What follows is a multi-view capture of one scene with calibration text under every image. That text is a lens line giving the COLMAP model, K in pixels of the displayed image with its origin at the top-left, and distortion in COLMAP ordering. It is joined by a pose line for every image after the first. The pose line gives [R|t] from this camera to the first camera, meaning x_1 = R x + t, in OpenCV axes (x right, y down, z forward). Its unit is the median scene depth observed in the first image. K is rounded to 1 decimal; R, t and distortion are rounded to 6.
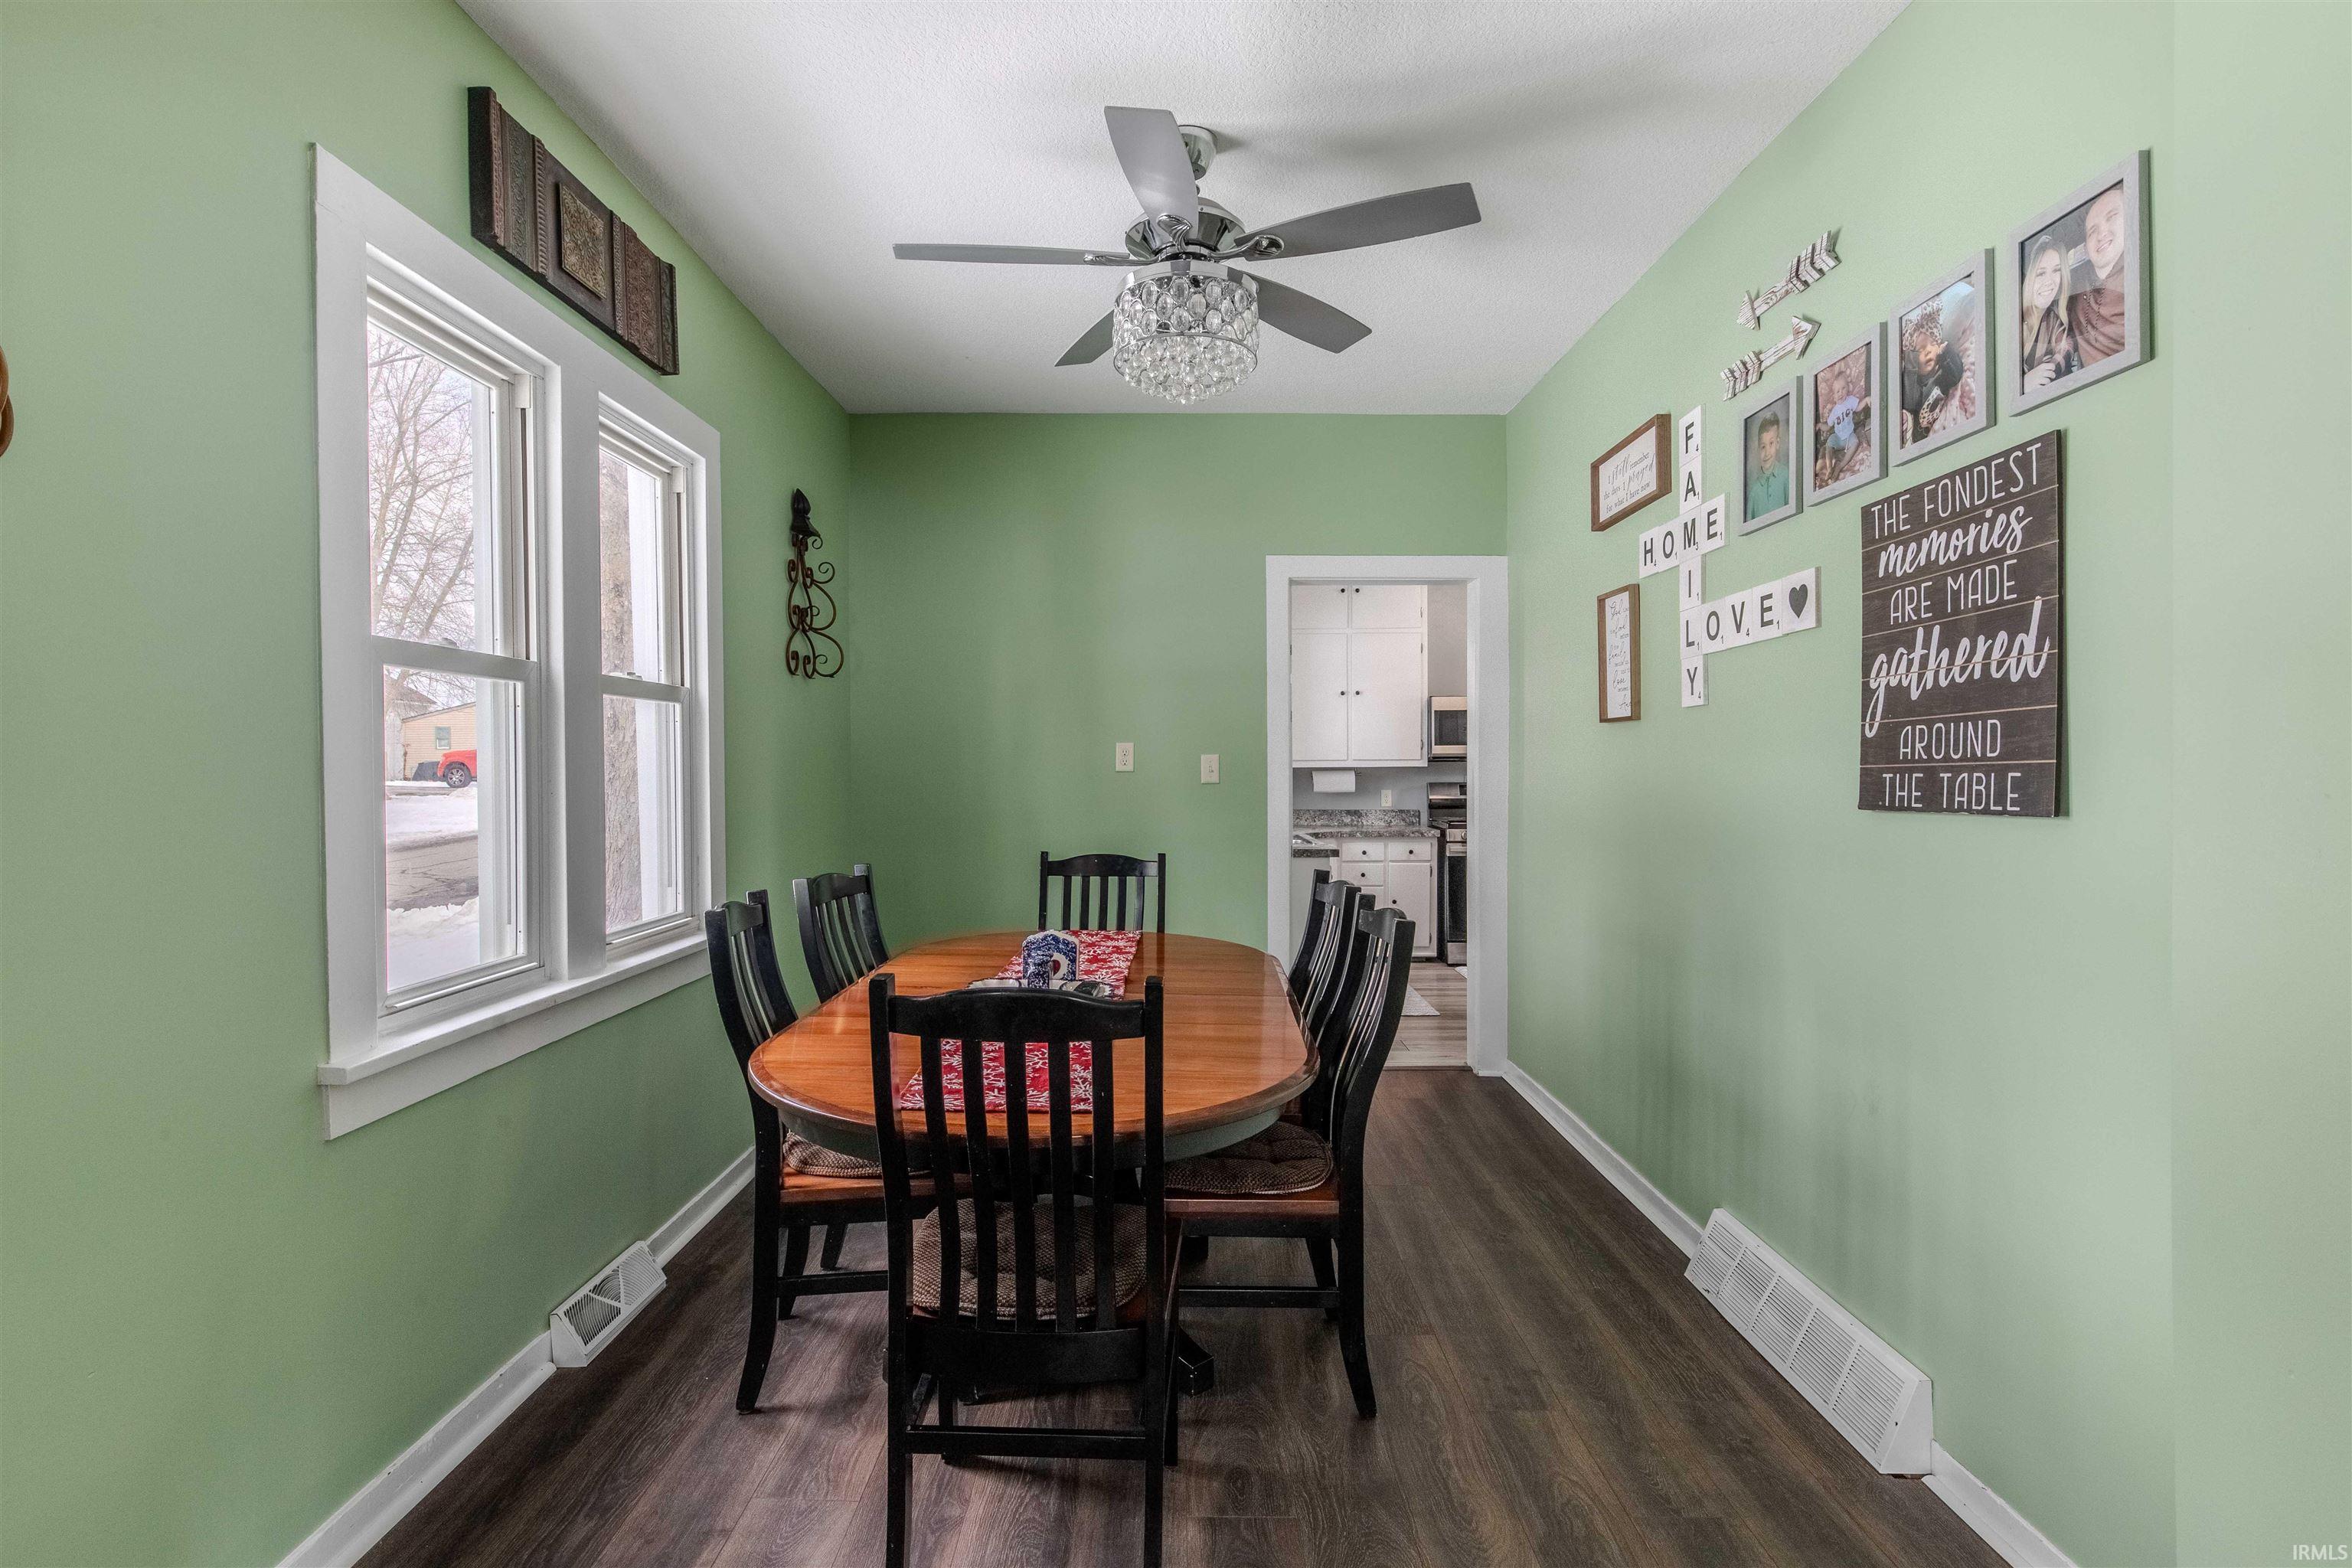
lens RADIAL K [[1152.5, 0, 1176.0], [0, 1152.5, 784.0], [0, 0, 1]] dist [0.000252, -0.000001]
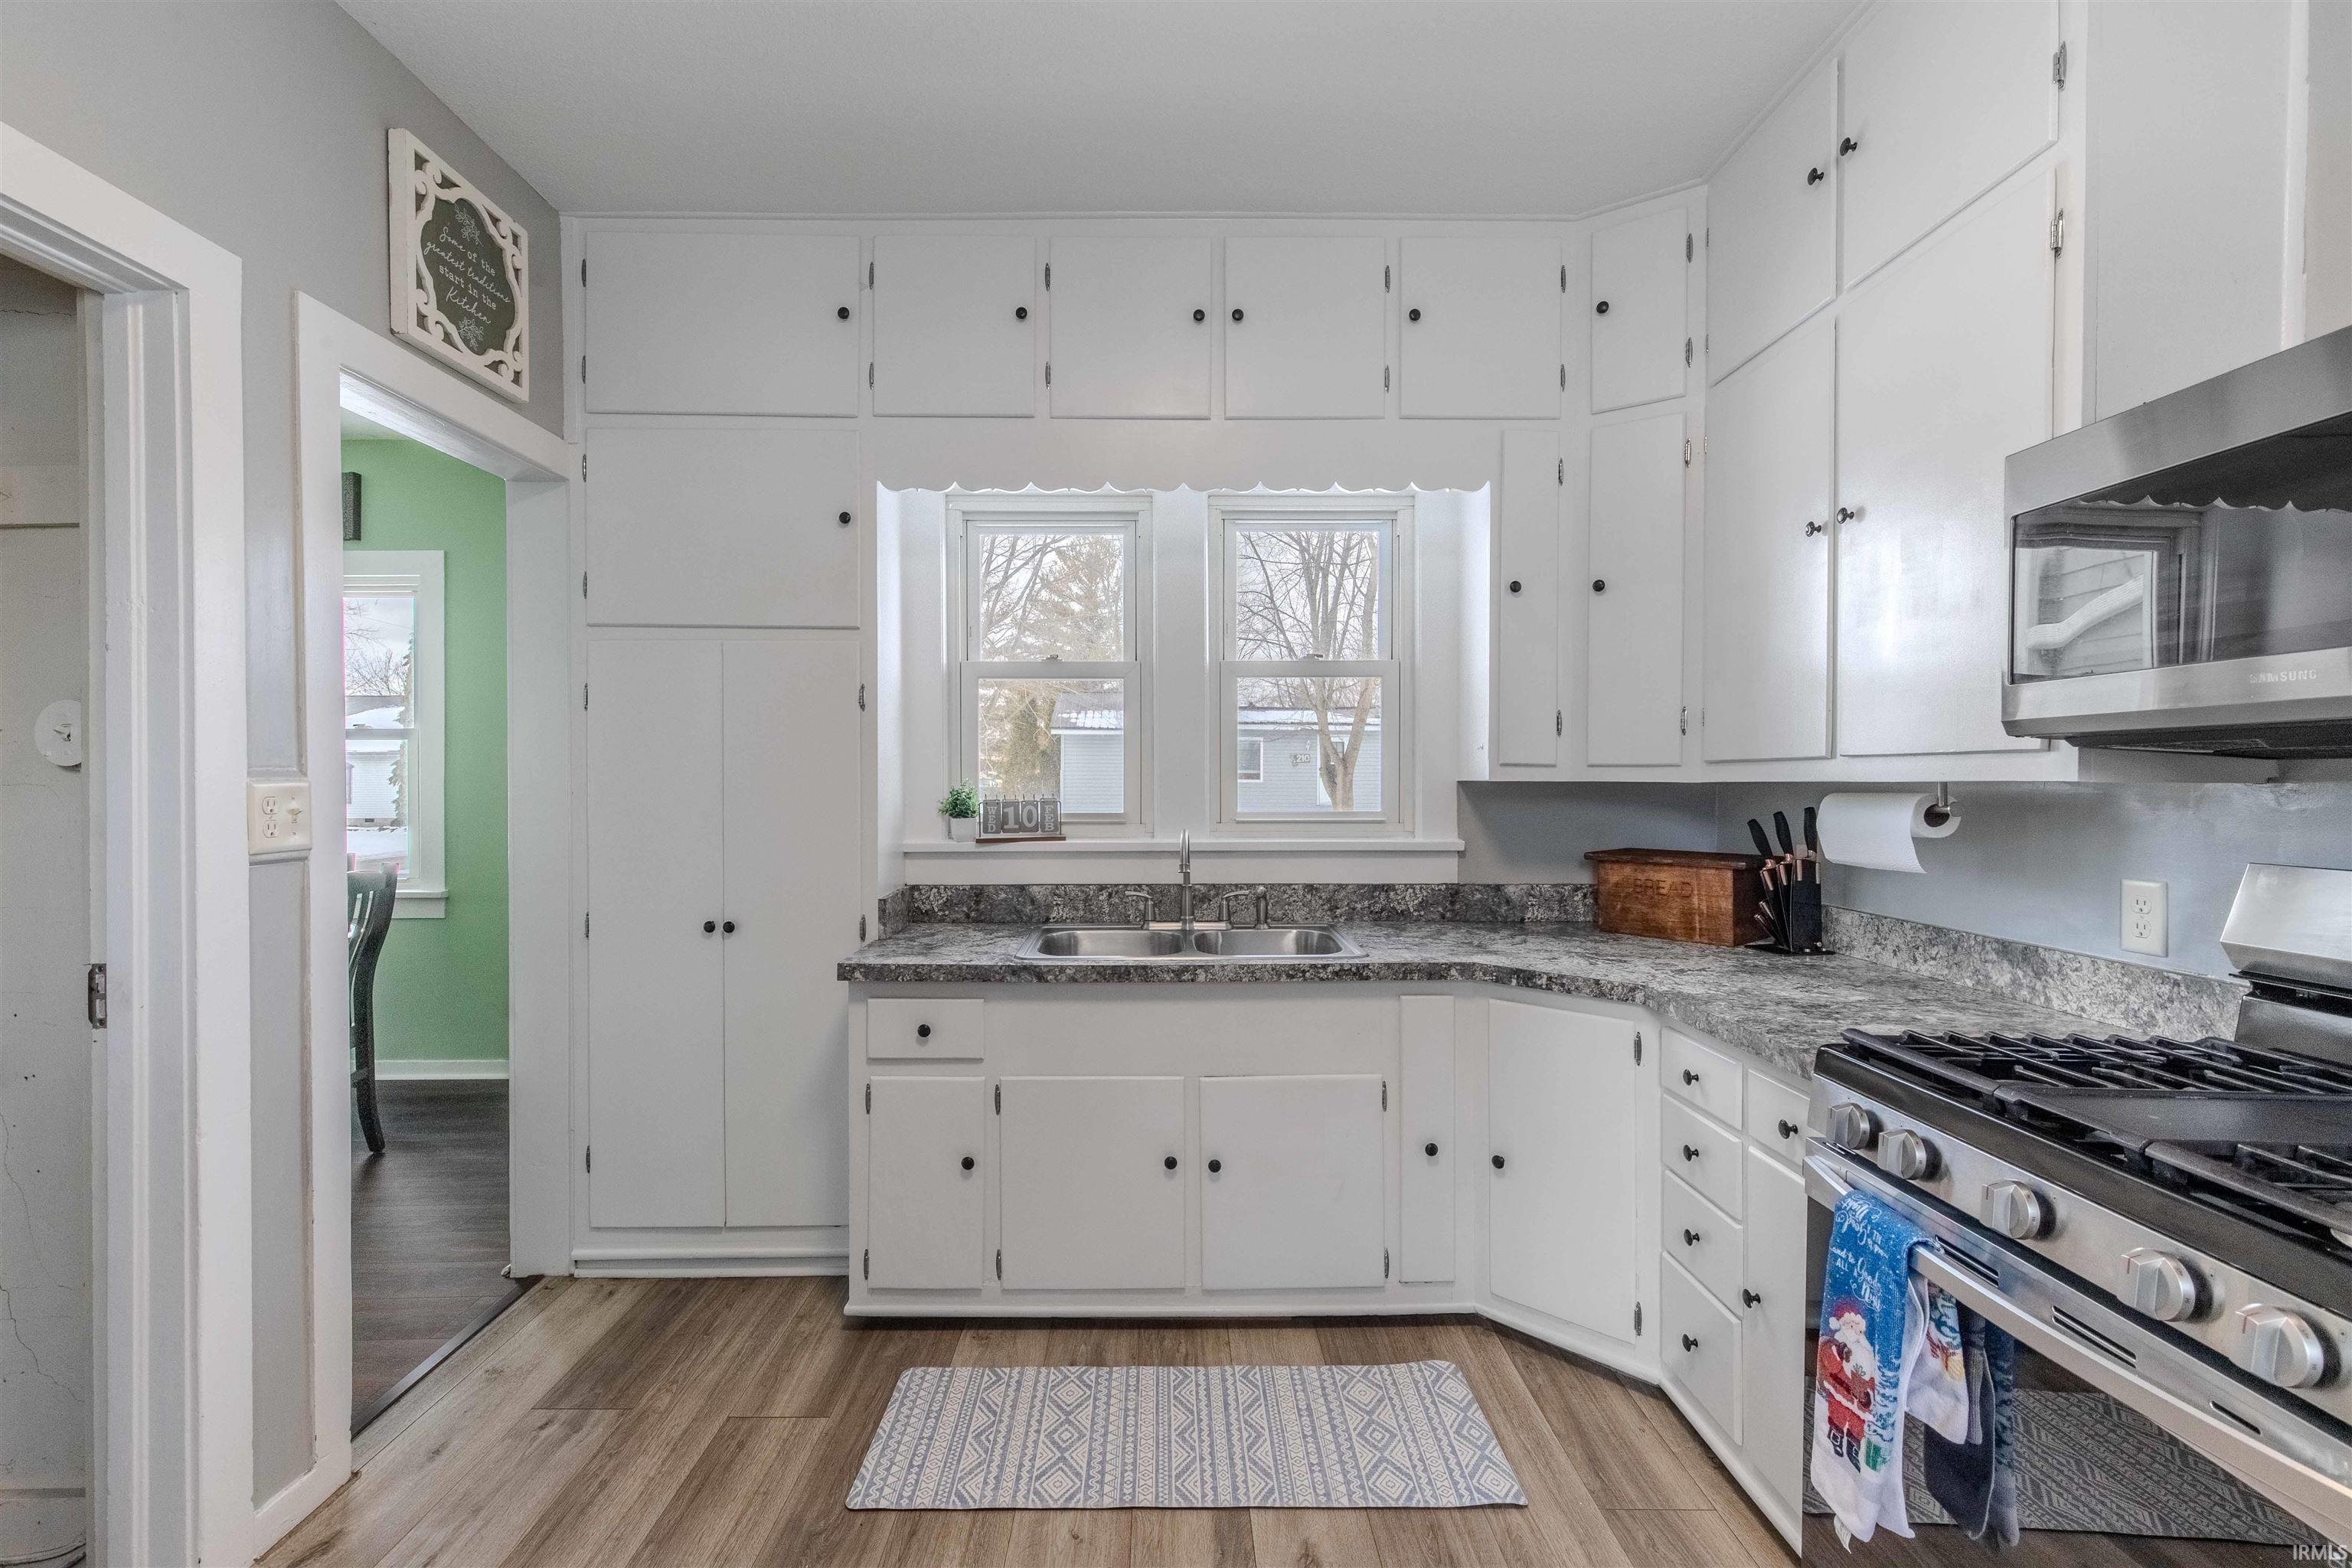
lens RADIAL K [[1059.3, 0, 1167.5], [0, 1059.3, 780.6], [0, 0, 1]] dist [0.011360, -0.005594]
pose [[0.017244, 0.003806, -0.999844, 0.404481], [-0.011682, 0.999925, 0.003604, -0.013789], [0.999783, 0.011618, 0.017287, 0.818713]]
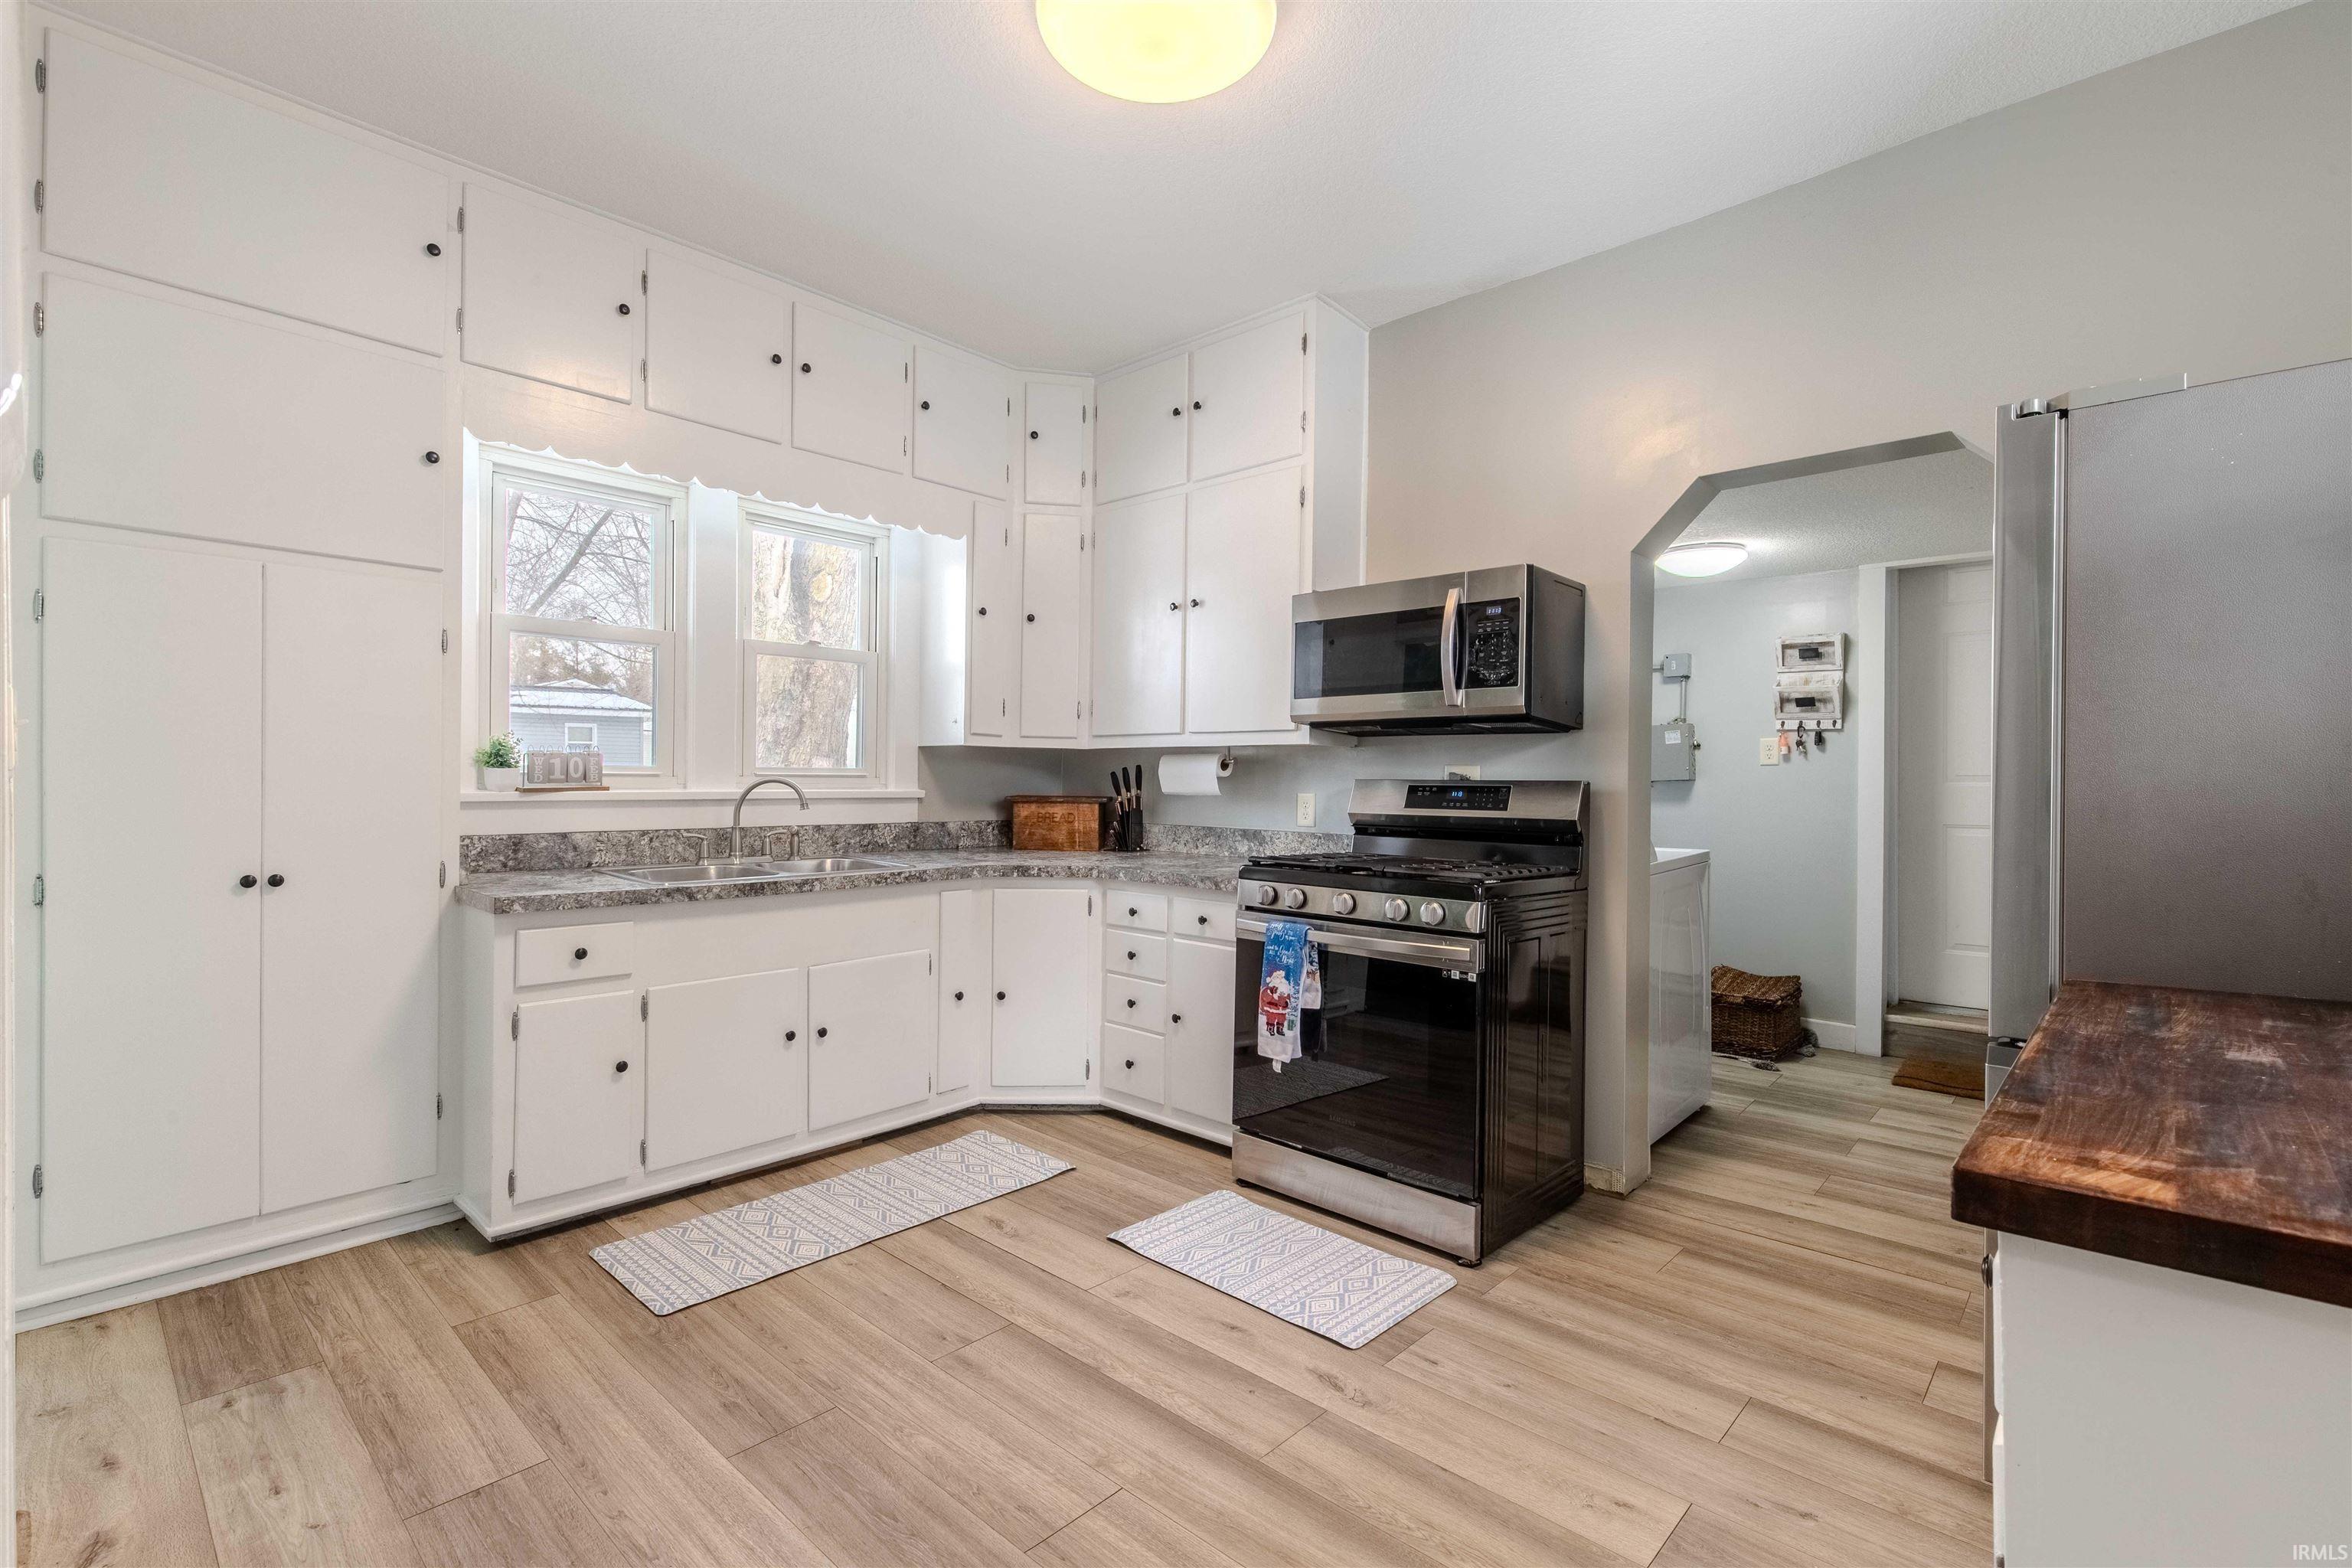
lens RADIAL K [[1059.3, 0, 1167.5], [0, 1059.3, 780.6], [0, 0, 1]] dist [0.011360, -0.005594]
pose [[0.742690, 0.010854, -0.669547, 0.460543], [-0.019660, 0.999791, -0.005600, 0.003676], [0.669347, 0.017323, 0.742748, 0.627936]]
